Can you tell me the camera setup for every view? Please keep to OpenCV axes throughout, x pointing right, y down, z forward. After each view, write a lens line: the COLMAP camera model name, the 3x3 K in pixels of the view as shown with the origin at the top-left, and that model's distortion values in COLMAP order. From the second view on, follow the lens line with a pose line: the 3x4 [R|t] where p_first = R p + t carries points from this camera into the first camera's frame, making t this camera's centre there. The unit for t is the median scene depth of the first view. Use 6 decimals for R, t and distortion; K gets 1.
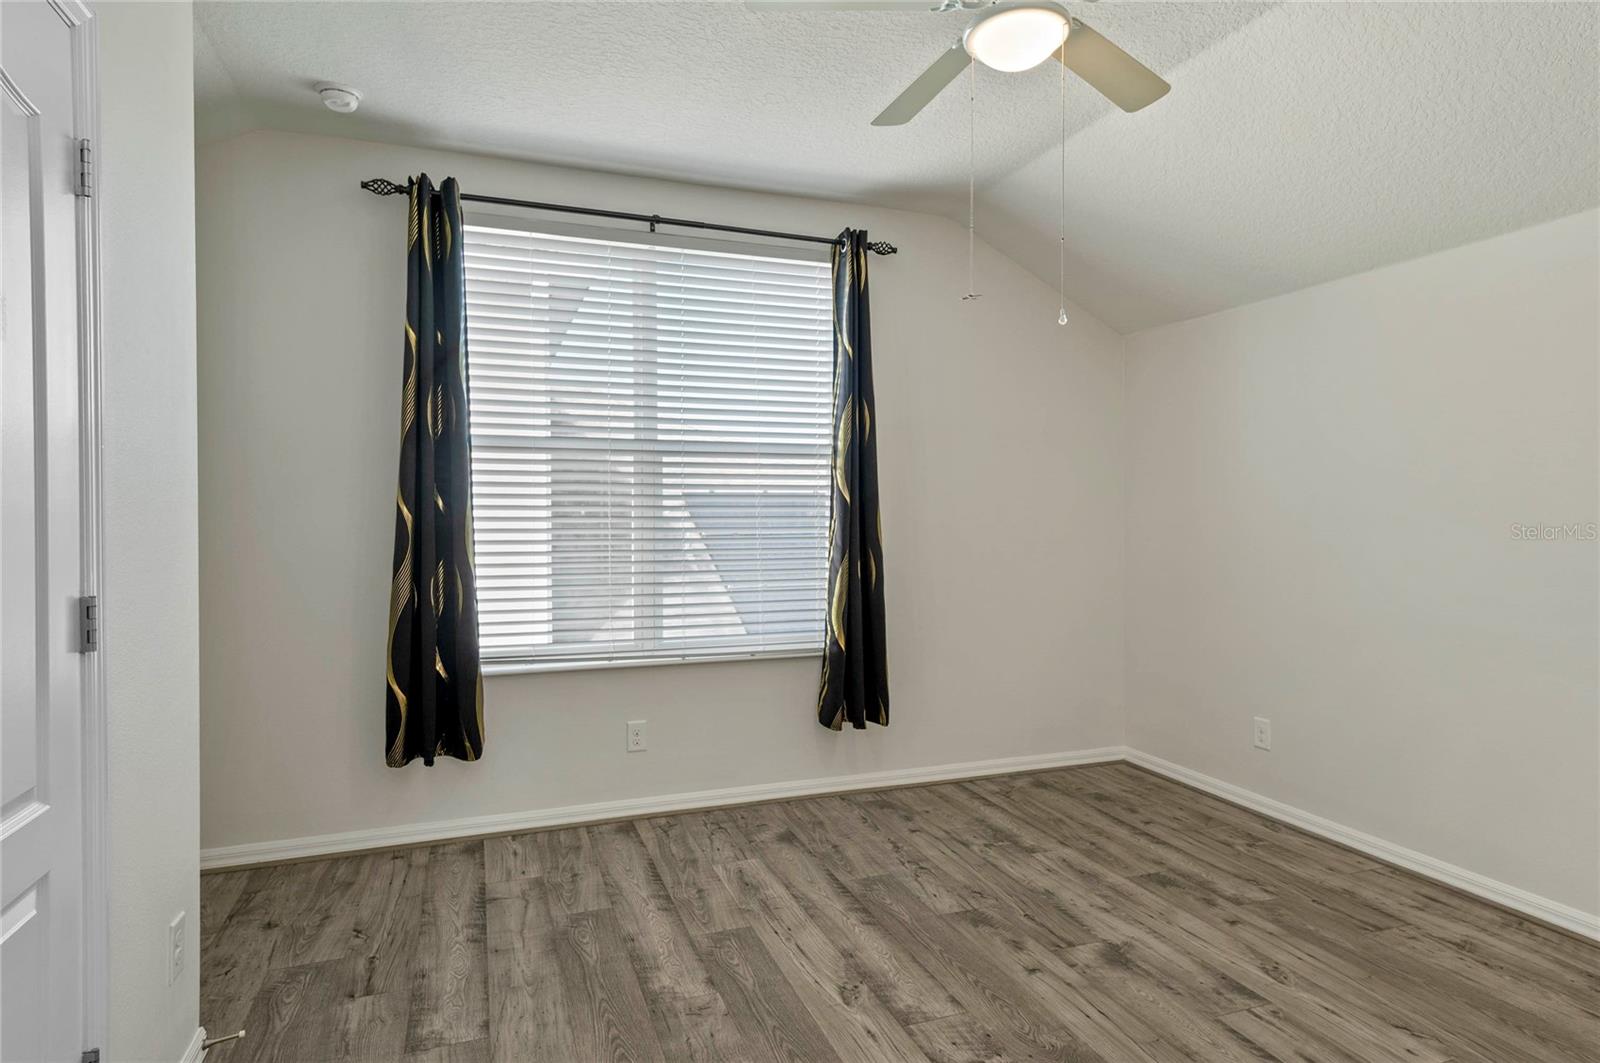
lens RADIAL K [[889.0, 0, 786.1], [0, 889.0, 528.9], [0, 0, 1]] dist [-0.010817, -0.010988]
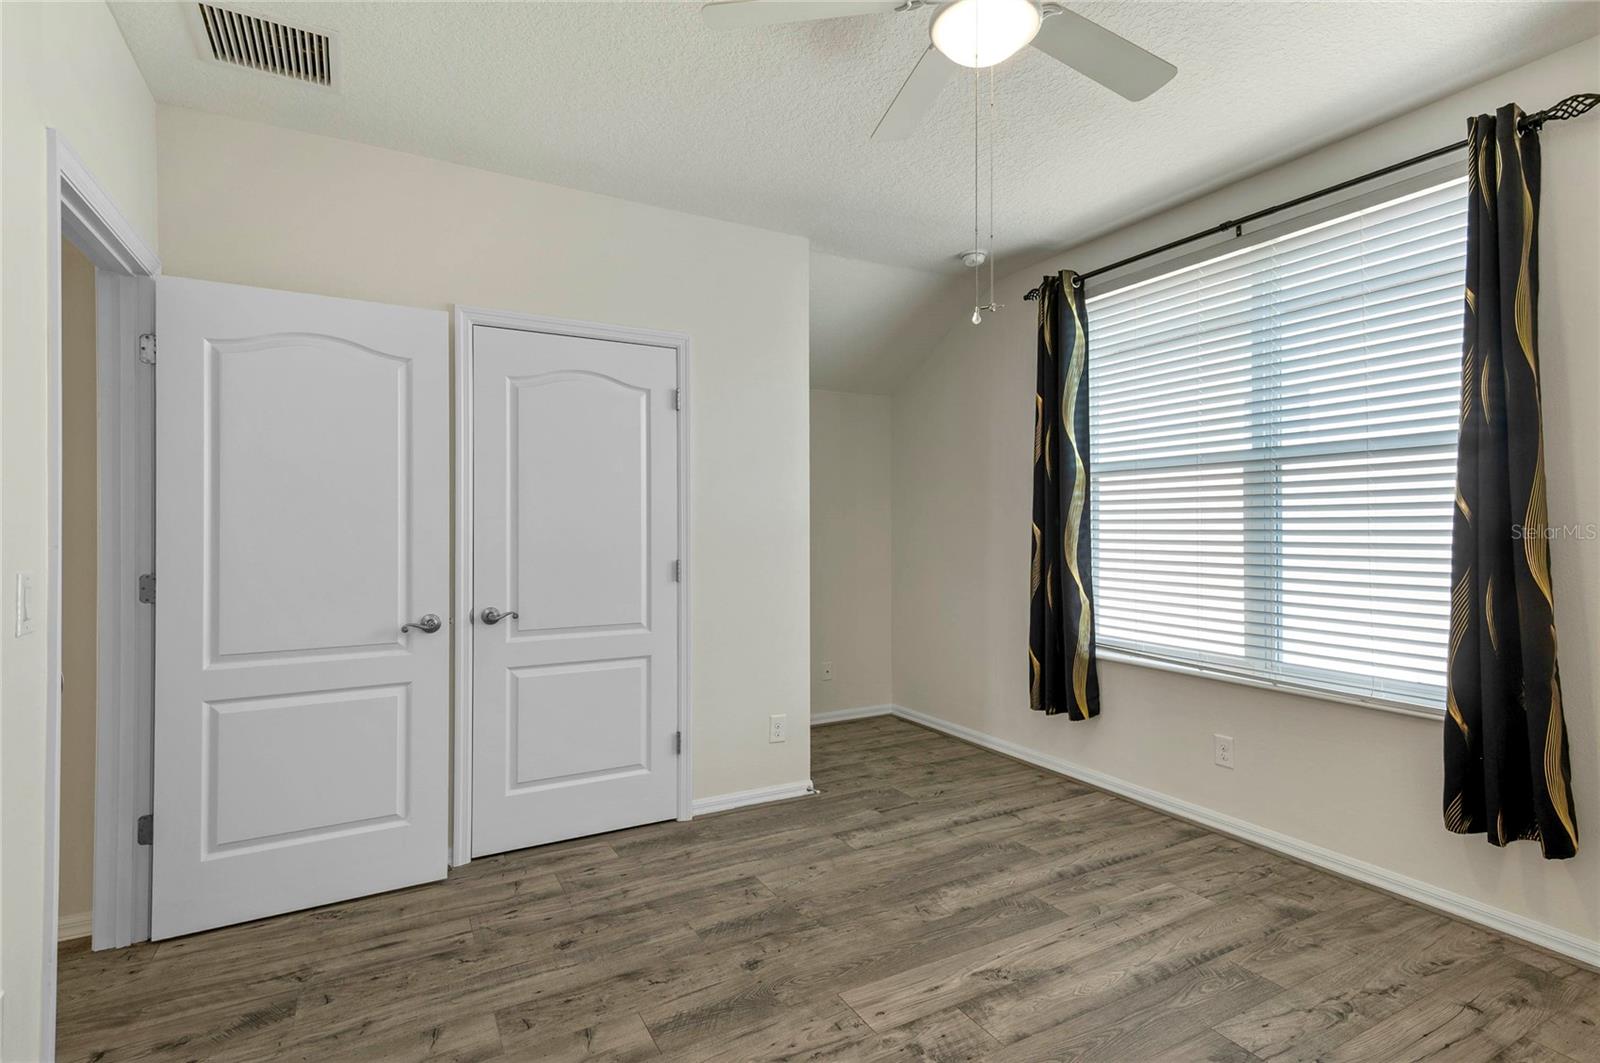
lens RADIAL K [[783.6, 0, 786.5], [0, 783.6, 532.9], [0, 0, 1]] dist [-0.011253, -0.006695]
pose [[0.115110, 0.013459, -0.993262, 0.728804], [-0.009418, 0.999878, 0.012457, -0.019038], [0.993308, 0.007921, 0.115223, 0.471606]]
